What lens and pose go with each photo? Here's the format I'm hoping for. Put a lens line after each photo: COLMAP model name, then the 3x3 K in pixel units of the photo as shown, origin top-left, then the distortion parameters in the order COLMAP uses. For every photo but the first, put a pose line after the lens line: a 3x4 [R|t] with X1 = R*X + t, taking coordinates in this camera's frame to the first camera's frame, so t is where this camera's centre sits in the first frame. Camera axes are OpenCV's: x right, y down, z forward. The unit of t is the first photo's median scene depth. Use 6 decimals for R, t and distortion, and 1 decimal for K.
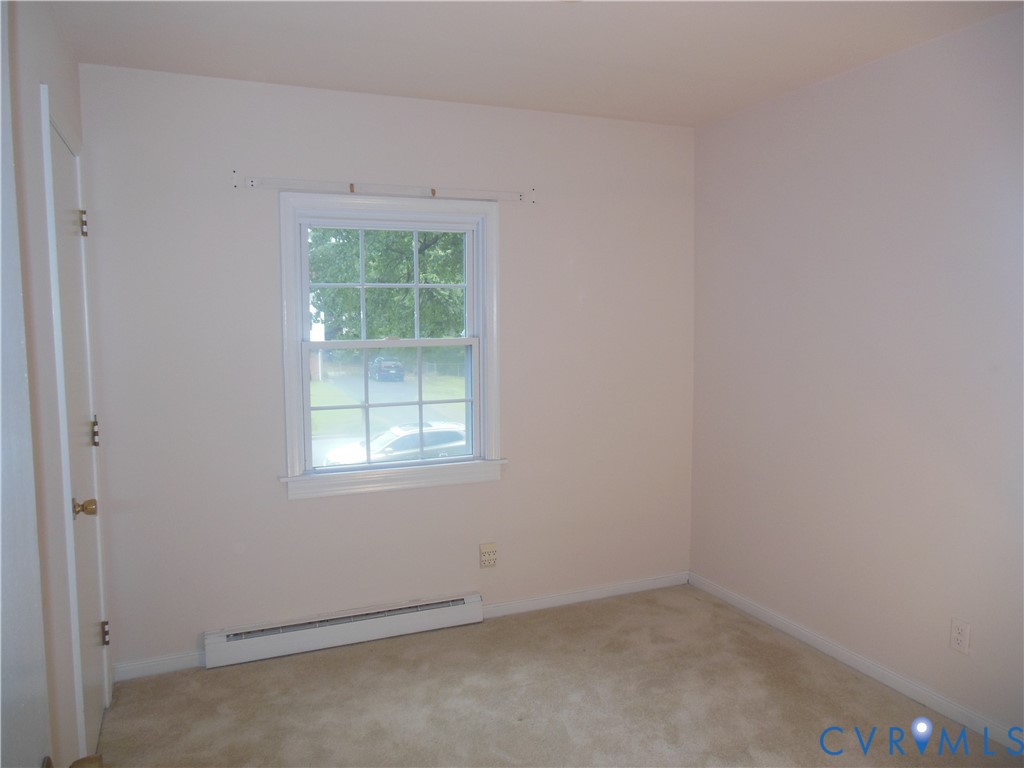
lens RADIAL K [[776.4, 0, 512.9], [0, 776.4, 381.8], [0, 0, 1]] dist [-0.006636, 0.021637]
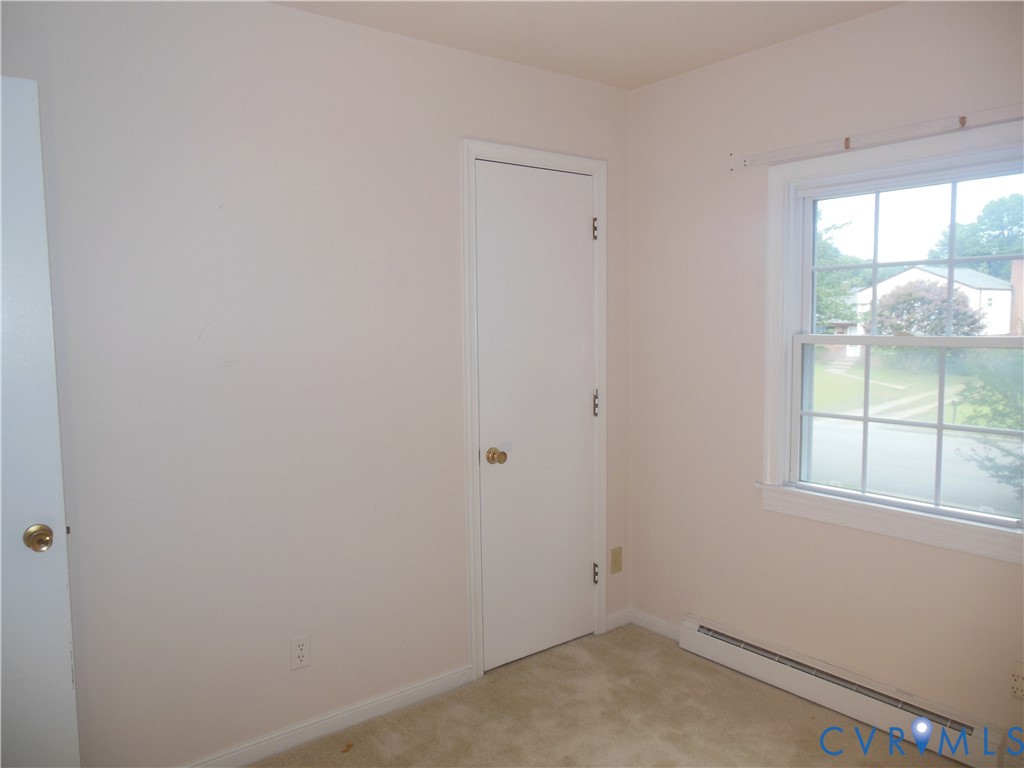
lens RADIAL K [[776.4, 0, 512.8], [0, 776.4, 385.3], [0, 0, 1]] dist [-0.006636, 0.021637]
pose [[0.280170, 0.088740, -0.955840, 0.480872], [-0.075608, 0.994665, 0.070183, -0.032402], [0.956968, 0.052606, 0.285385, 0.457326]]
